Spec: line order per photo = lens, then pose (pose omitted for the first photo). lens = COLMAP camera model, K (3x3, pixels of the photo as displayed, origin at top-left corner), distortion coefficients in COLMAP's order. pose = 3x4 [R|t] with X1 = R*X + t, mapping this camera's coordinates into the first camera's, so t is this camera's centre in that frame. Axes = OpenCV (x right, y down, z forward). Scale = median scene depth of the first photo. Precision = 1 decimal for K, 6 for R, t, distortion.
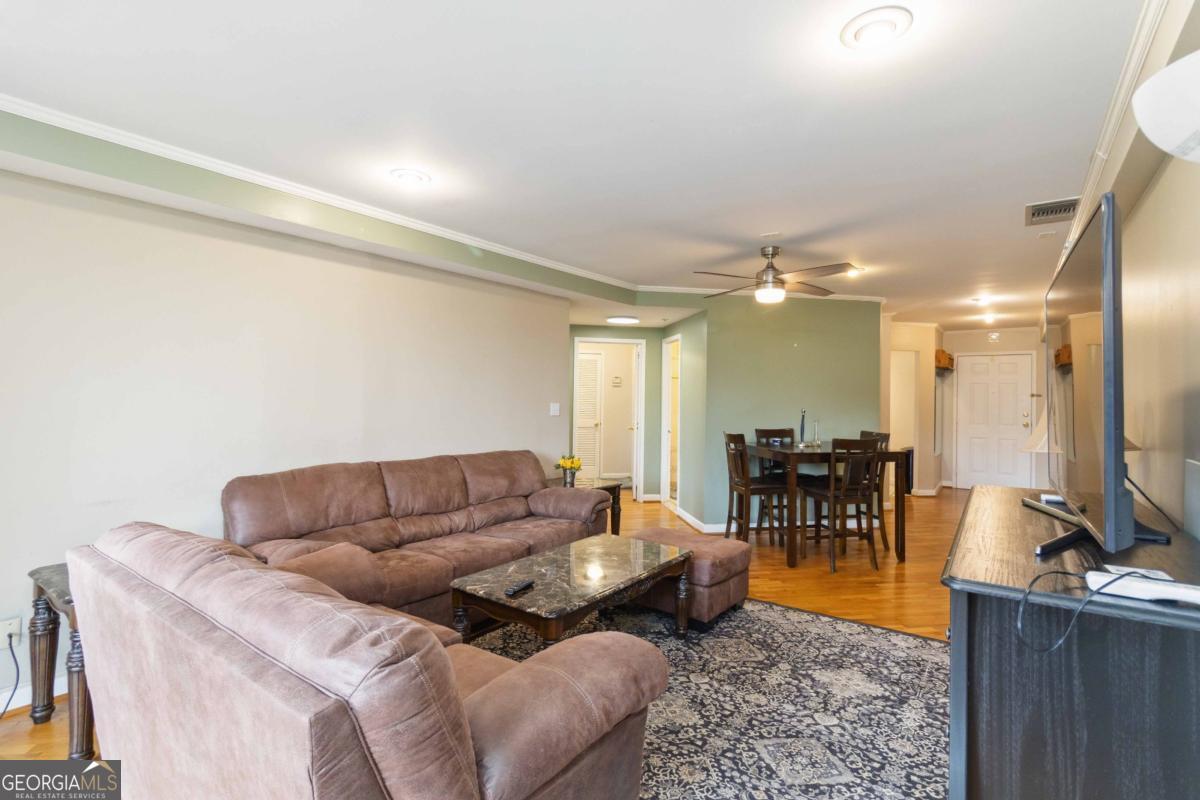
lens RADIAL K [[576.6, 0, 599.9], [0, 576.6, 394.2], [0, 0, 1]] dist [-0.000394, -0.000122]
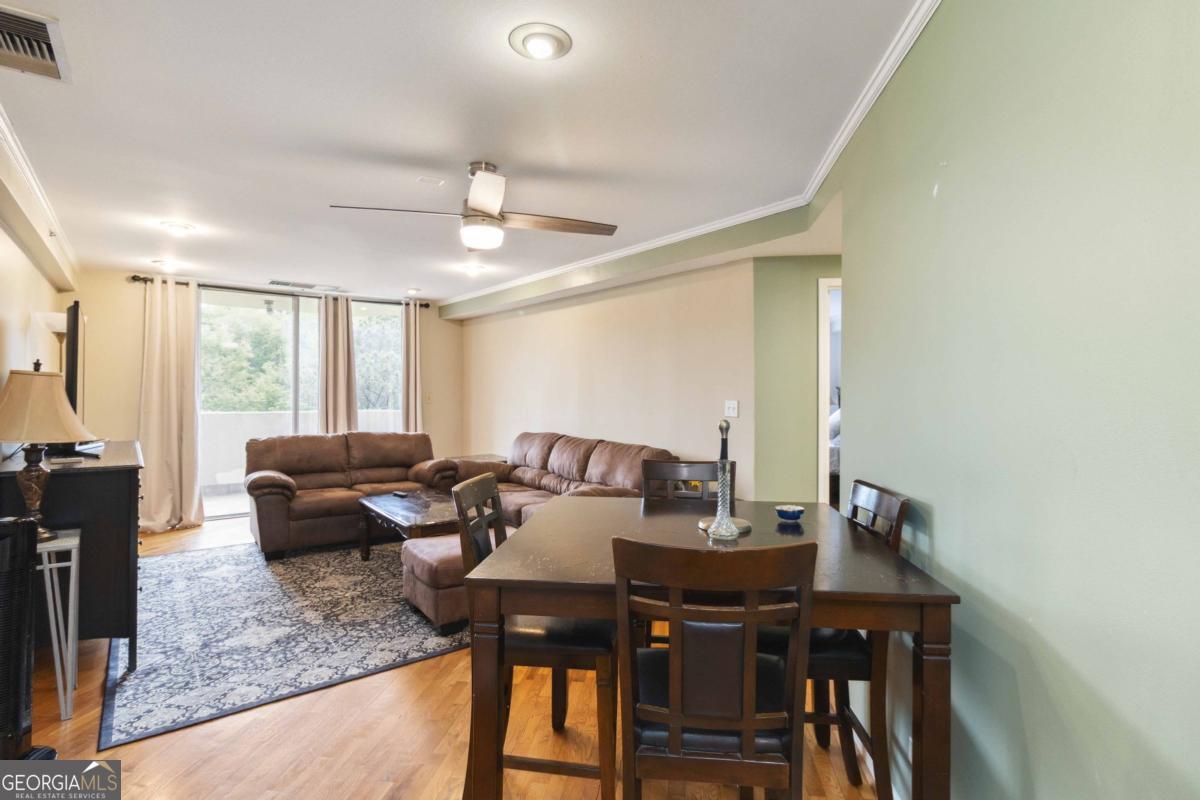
lens RADIAL K [[598.6, 0, 617.6], [0, 598.6, 386.1], [0, 0, 1]] dist [-0.001053, 0.000267]
pose [[-0.271845, -0.020671, -0.962119, 1.382803], [-0.006510, 0.999786, -0.019641, 0.025217], [0.962319, 0.000924, -0.271922, 2.002479]]
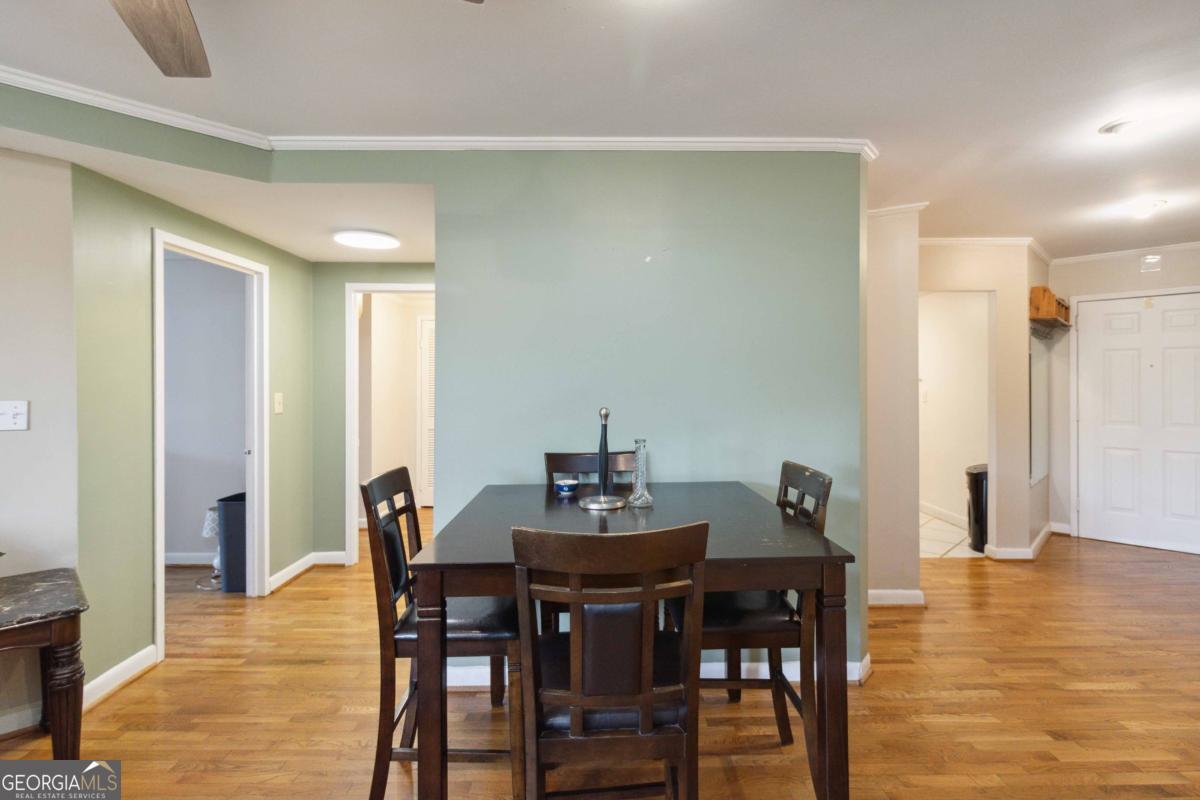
lens RADIAL K [[577.8, 0, 600.0], [0, 577.8, 380.1], [0, 0, 1]] dist [0.003073, 0.000478]
pose [[0.988659, -0.014239, -0.149503, 0.771802], [0.014324, 0.999897, -0.000503, 0.012243], [0.149494, -0.001644, 0.988761, 1.178473]]
